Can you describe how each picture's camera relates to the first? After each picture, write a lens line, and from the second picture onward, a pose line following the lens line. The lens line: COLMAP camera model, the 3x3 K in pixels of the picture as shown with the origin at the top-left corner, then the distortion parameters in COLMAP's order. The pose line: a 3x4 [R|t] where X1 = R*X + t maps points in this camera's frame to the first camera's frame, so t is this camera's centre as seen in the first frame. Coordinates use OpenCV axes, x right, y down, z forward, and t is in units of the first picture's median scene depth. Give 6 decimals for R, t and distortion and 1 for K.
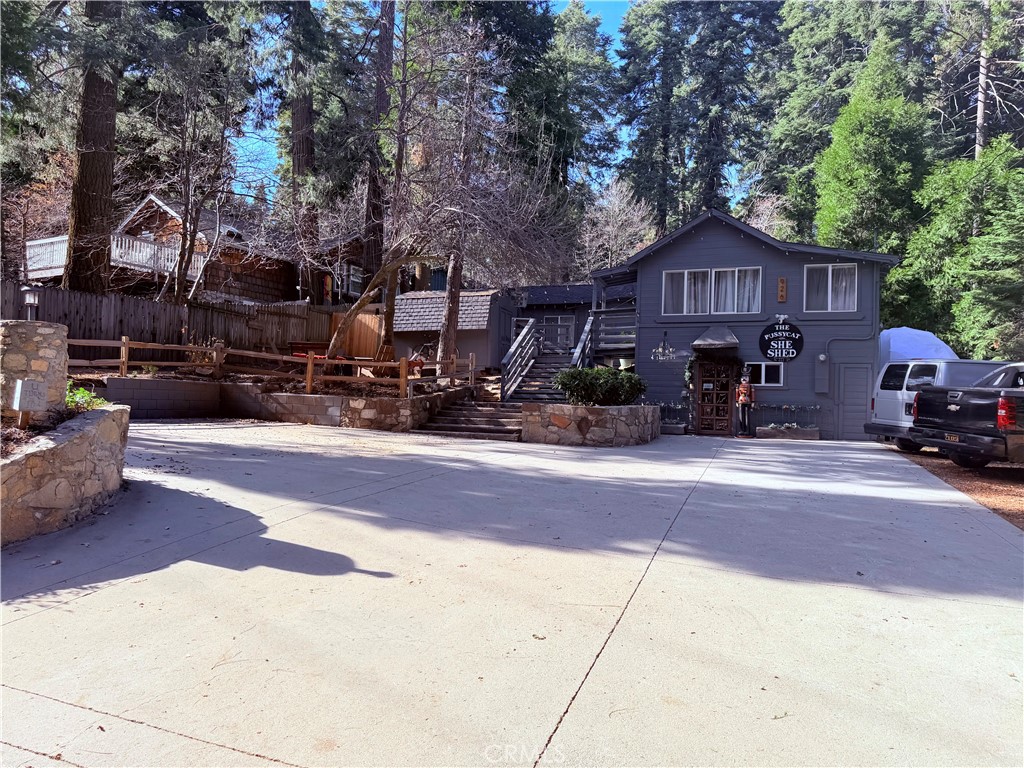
lens RADIAL K [[731.8, 0, 513.1], [0, 731.8, 416.0], [0, 0, 1]] dist [0.048778, -0.062957]
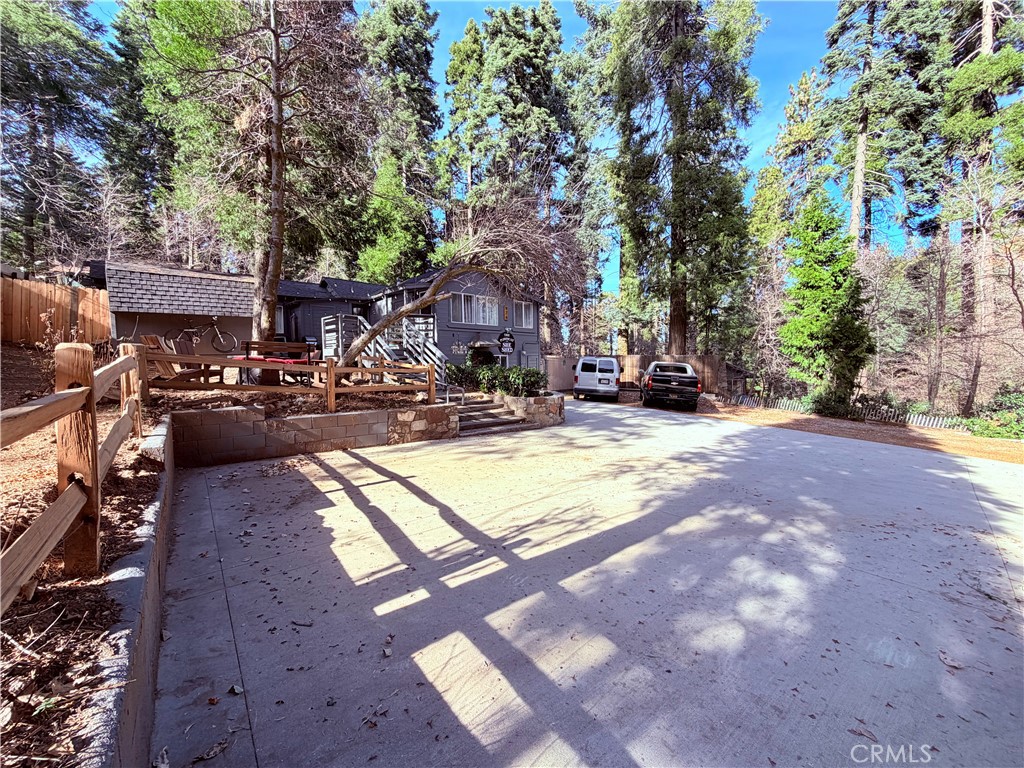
lens RADIAL K [[410.7, 0, 516.6], [0, 410.7, 391.5], [0, 0, 1]] dist [-0.004059, -0.000192]
pose [[0.436725, -0.094507, 0.894617, -0.498761], [0.027282, 0.995400, 0.091836, -0.073958], [-0.899181, -0.015700, 0.437295, 0.539990]]
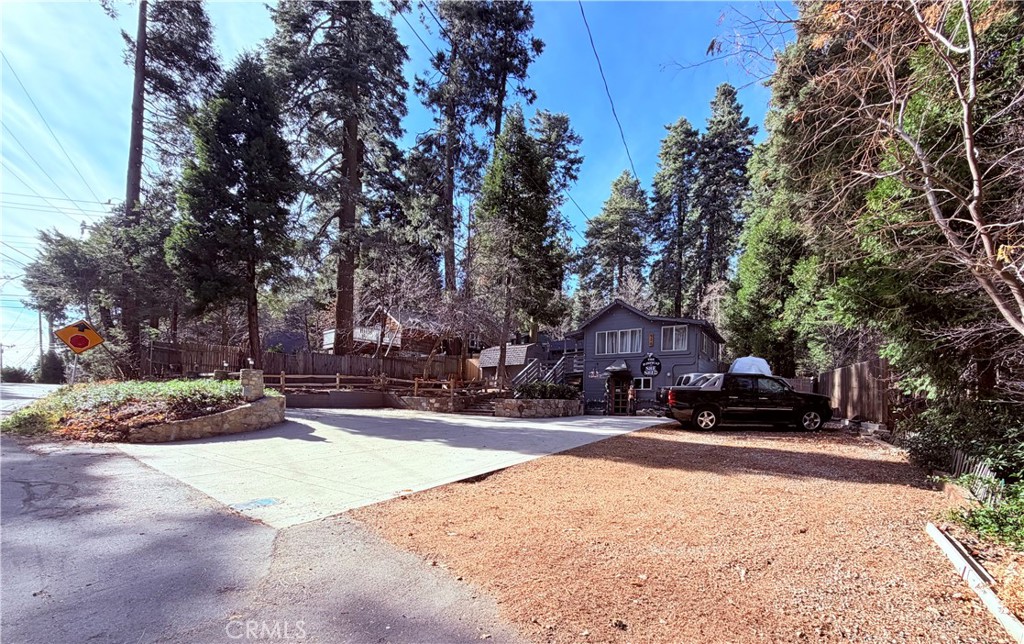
lens RADIAL K [[453.7, 0, 546.9], [0, 453.7, 427.2], [0, 0, 1]] dist [-0.004732, 0.000313]
pose [[0.977879, -0.002441, -0.209158, 0.339675], [0.006821, 0.999772, 0.020224, 0.031087], [0.209061, -0.021203, 0.977673, -0.223881]]
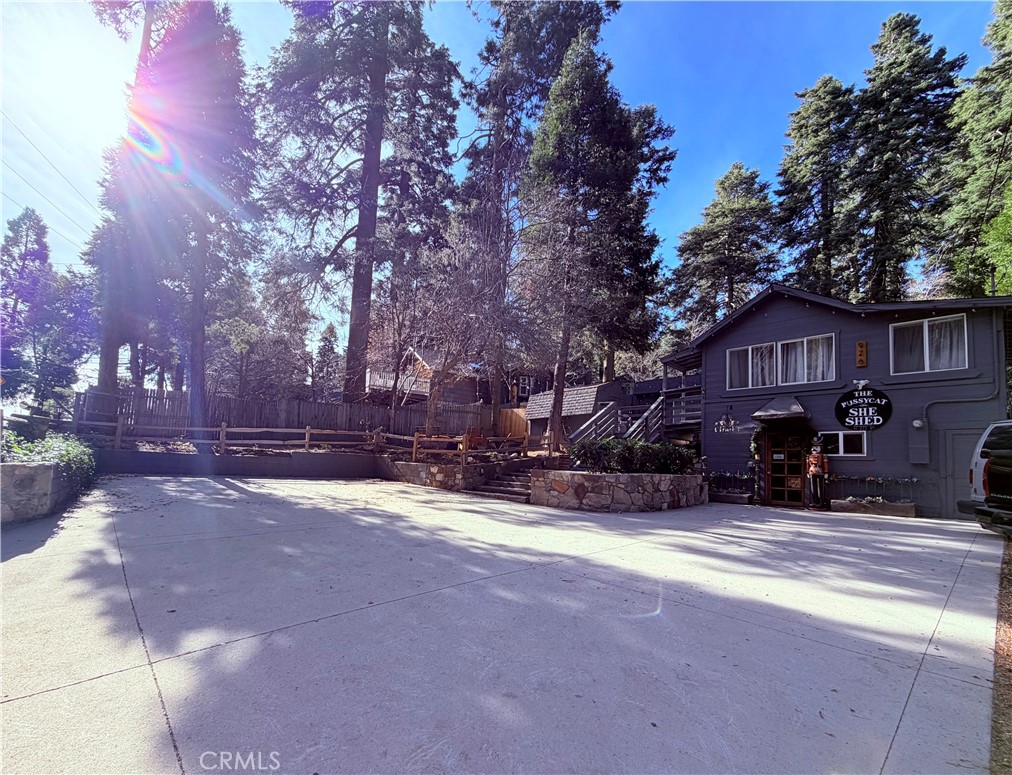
lens RADIAL K [[469.6, 0, 457.5], [0, 469.6, 442.3], [0, 0, 1]] dist [-0.010269, 0.002238]
pose [[0.853840, -0.019367, -0.520175, 0.228470], [-0.023401, 0.996869, -0.075527, -0.001983], [0.520009, 0.076661, 0.850714, 0.230063]]
